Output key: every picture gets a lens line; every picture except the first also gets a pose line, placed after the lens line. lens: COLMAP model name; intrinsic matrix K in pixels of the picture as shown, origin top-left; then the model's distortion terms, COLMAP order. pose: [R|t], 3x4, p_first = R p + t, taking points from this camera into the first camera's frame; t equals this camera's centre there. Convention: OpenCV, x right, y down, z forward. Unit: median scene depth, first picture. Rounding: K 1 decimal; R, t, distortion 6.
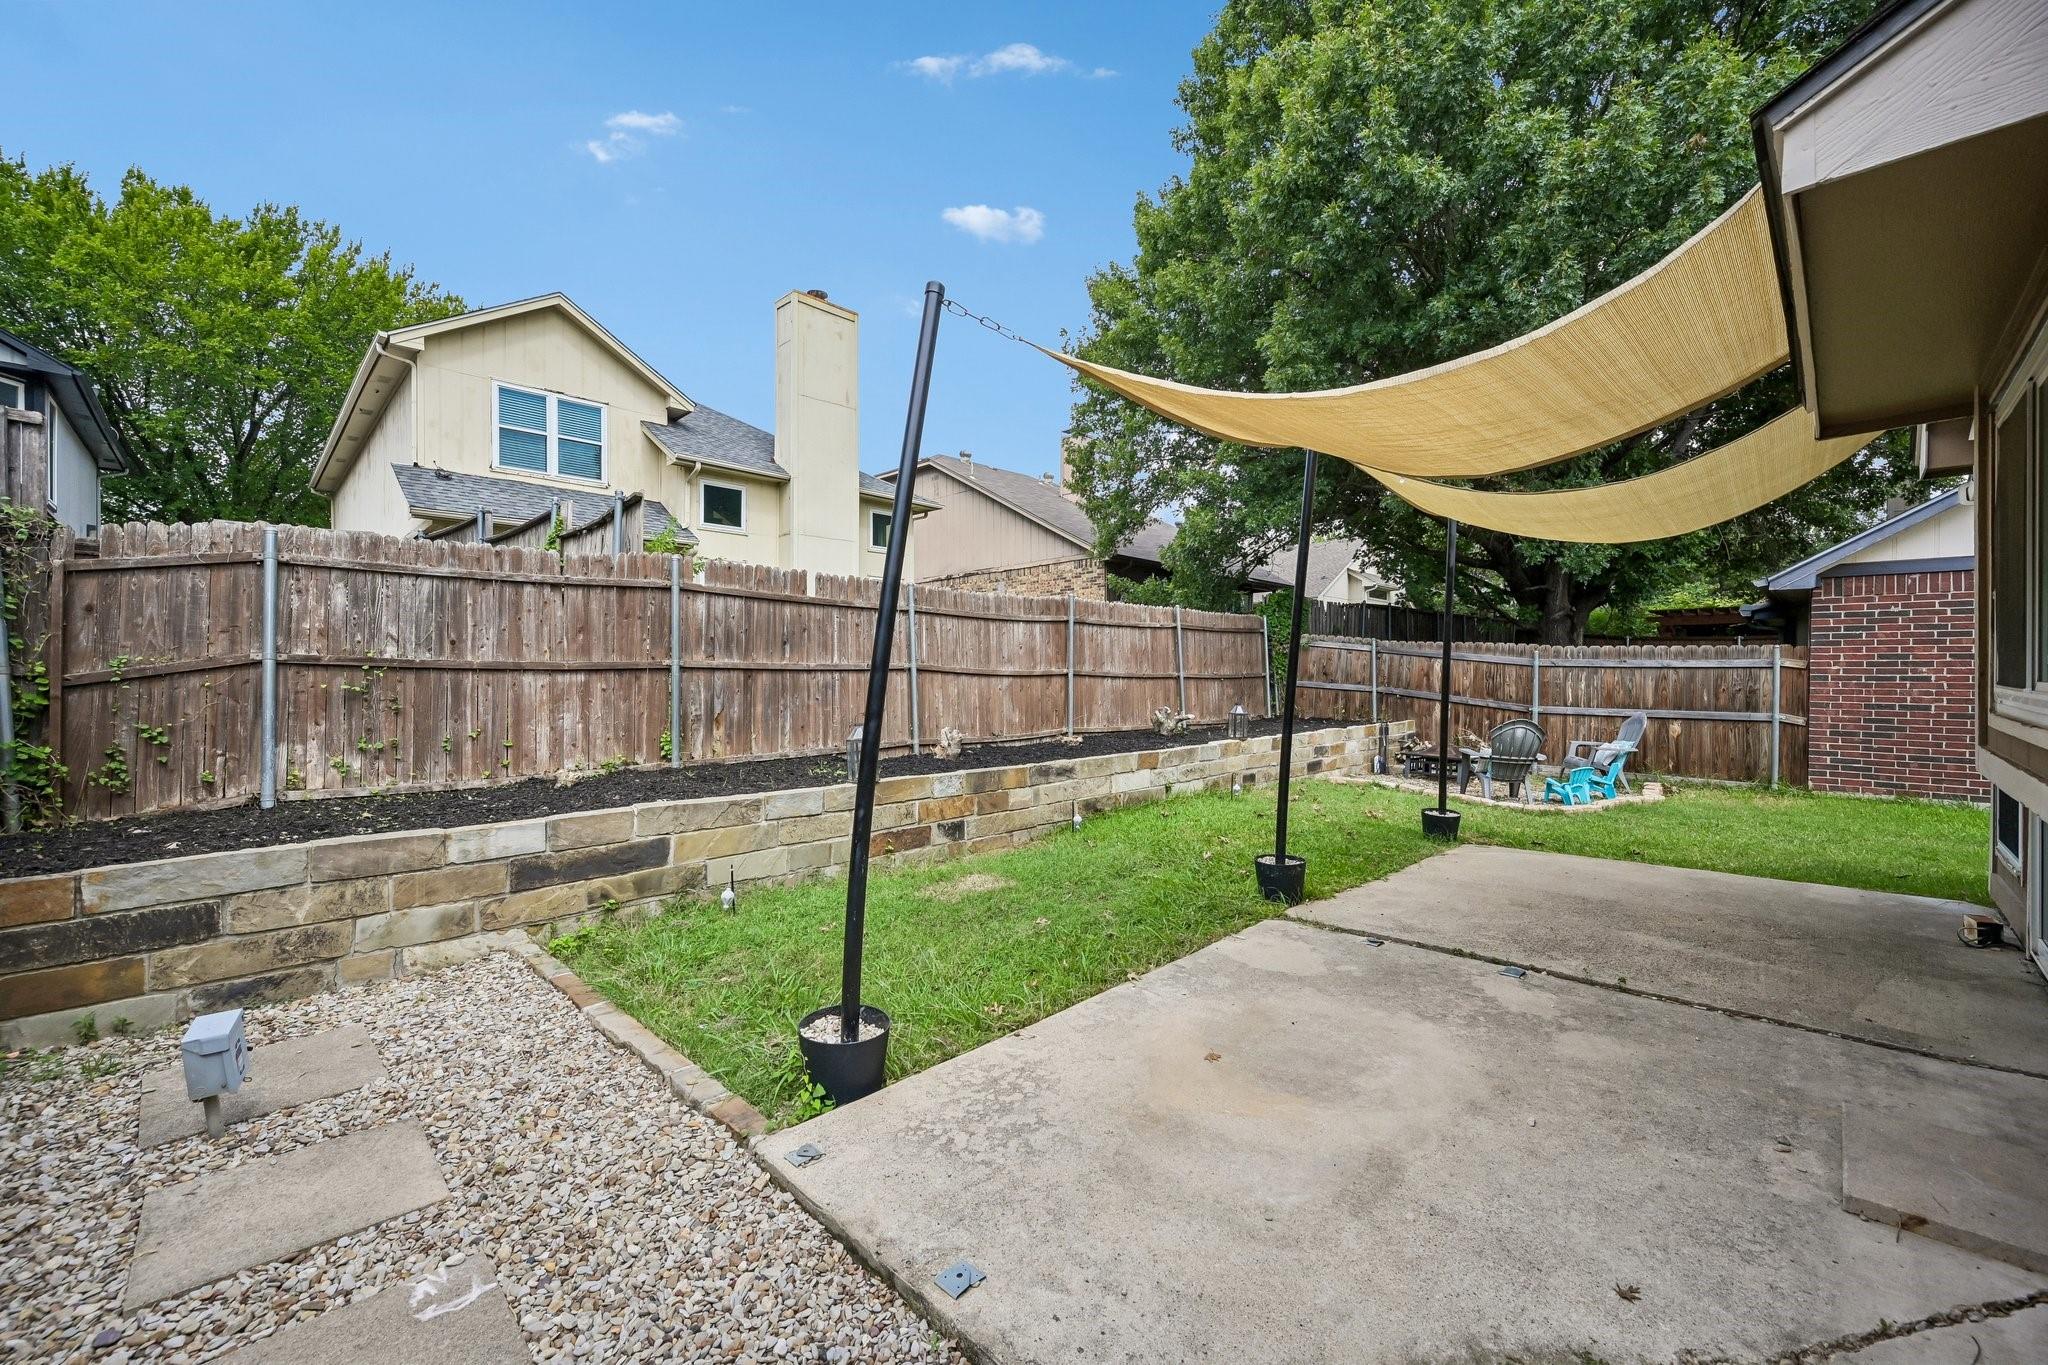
lens RADIAL K [[813.2, 0, 1020.6], [0, 813.2, 677.5], [0, 0, 1]] dist [0.001476, 0.000067]
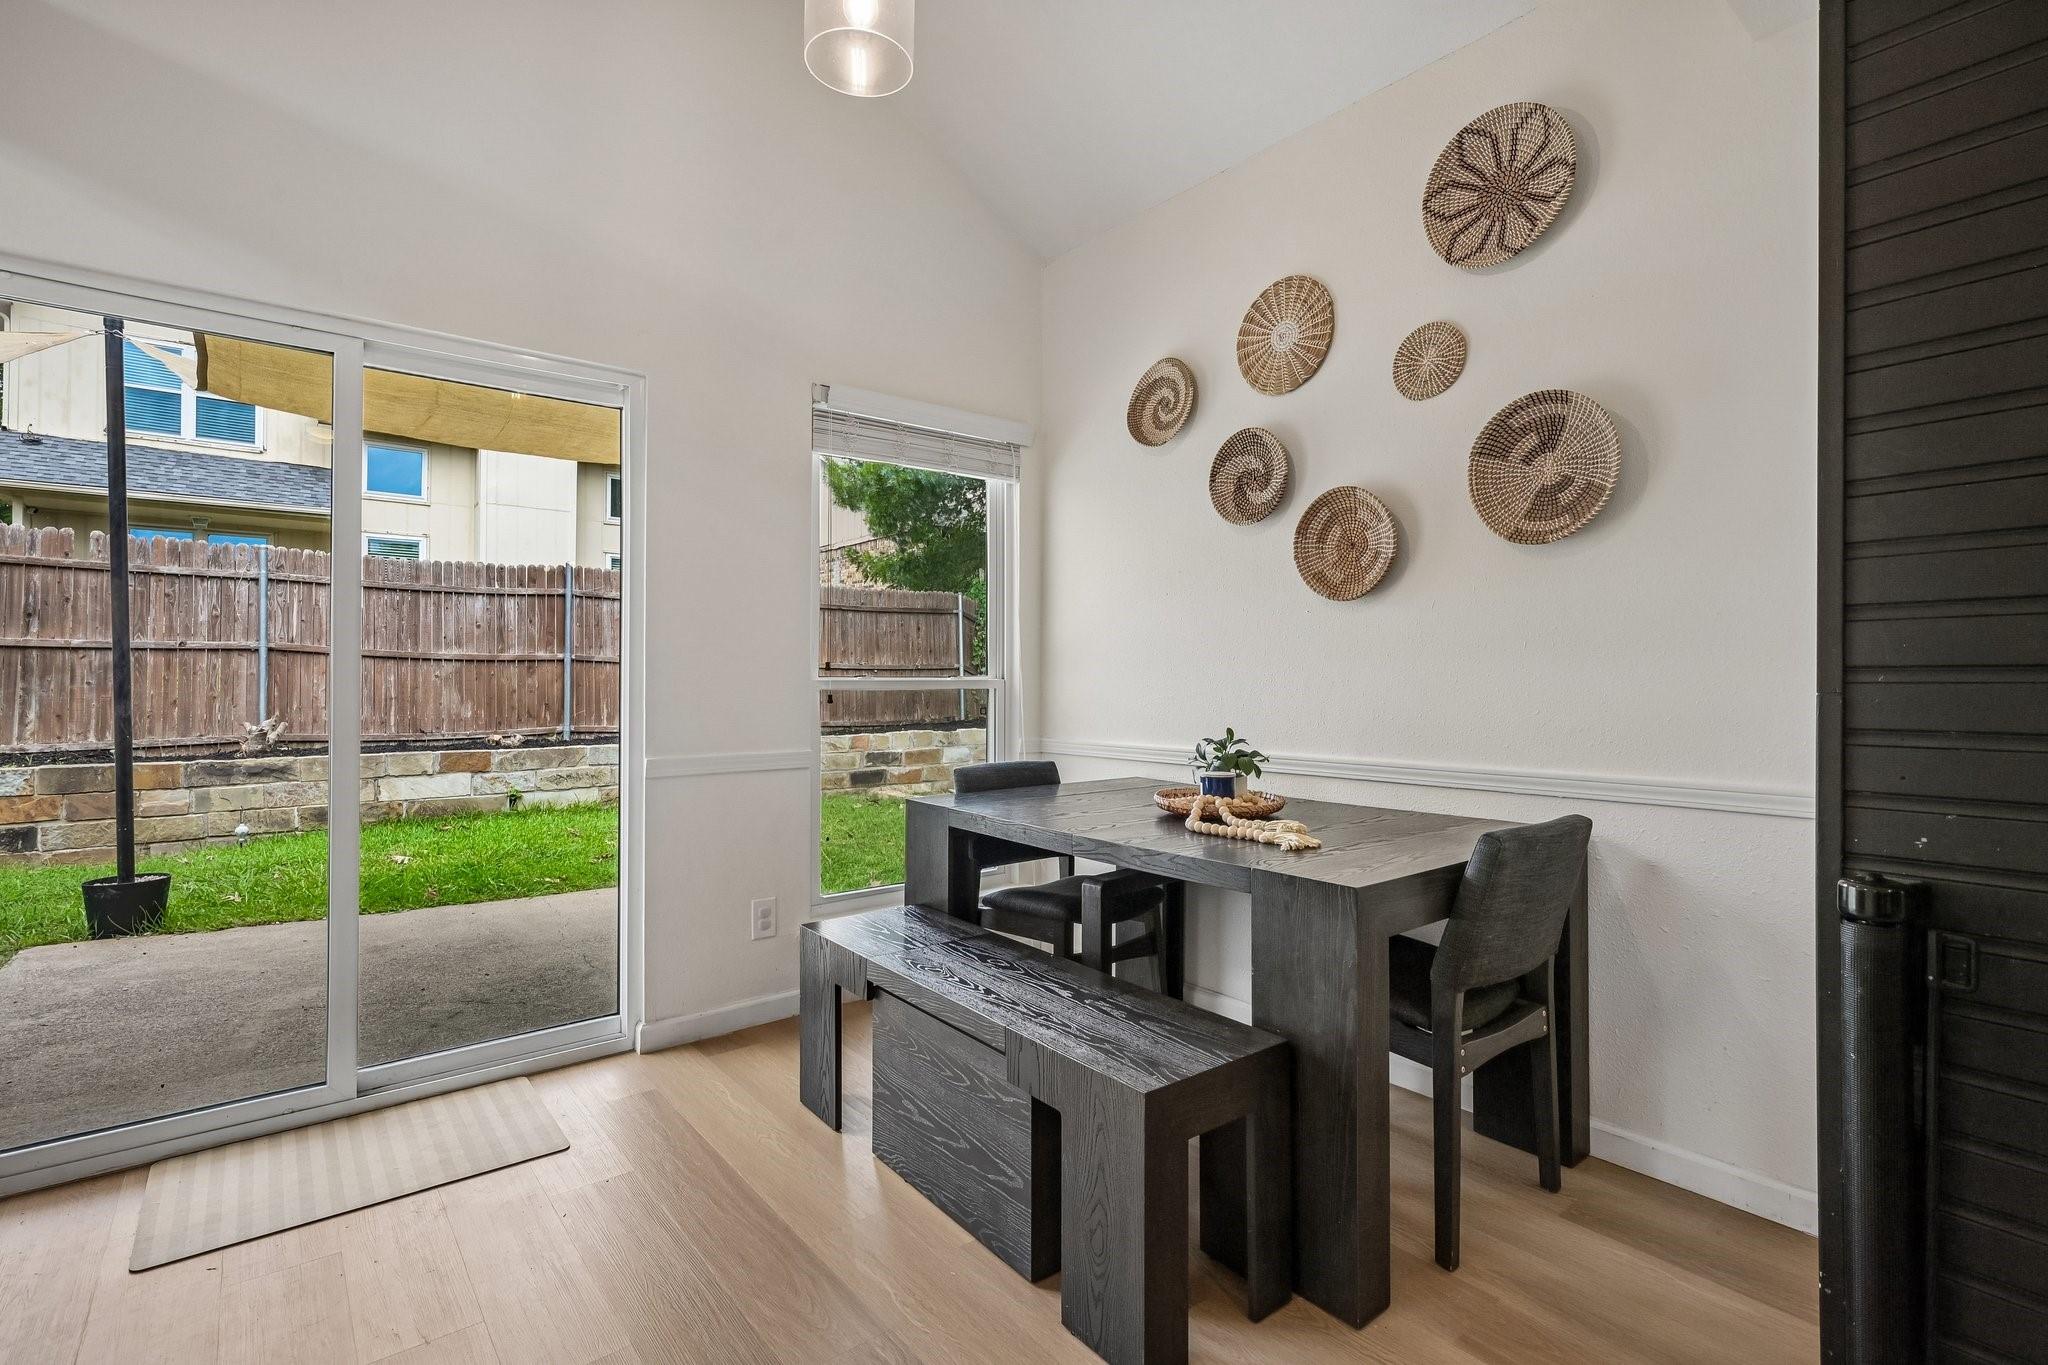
lens RADIAL K [[965.5, 0, 1026.7], [0, 965.5, 679.6], [0, 0, 1]] dist [-0.001669, -0.000334]
pose [[0.994619, 0.003181, -0.103552, 0.757795], [-0.003571, 0.999987, -0.003579, 0.021108], [0.103539, 0.003930, 0.994618, 0.107448]]
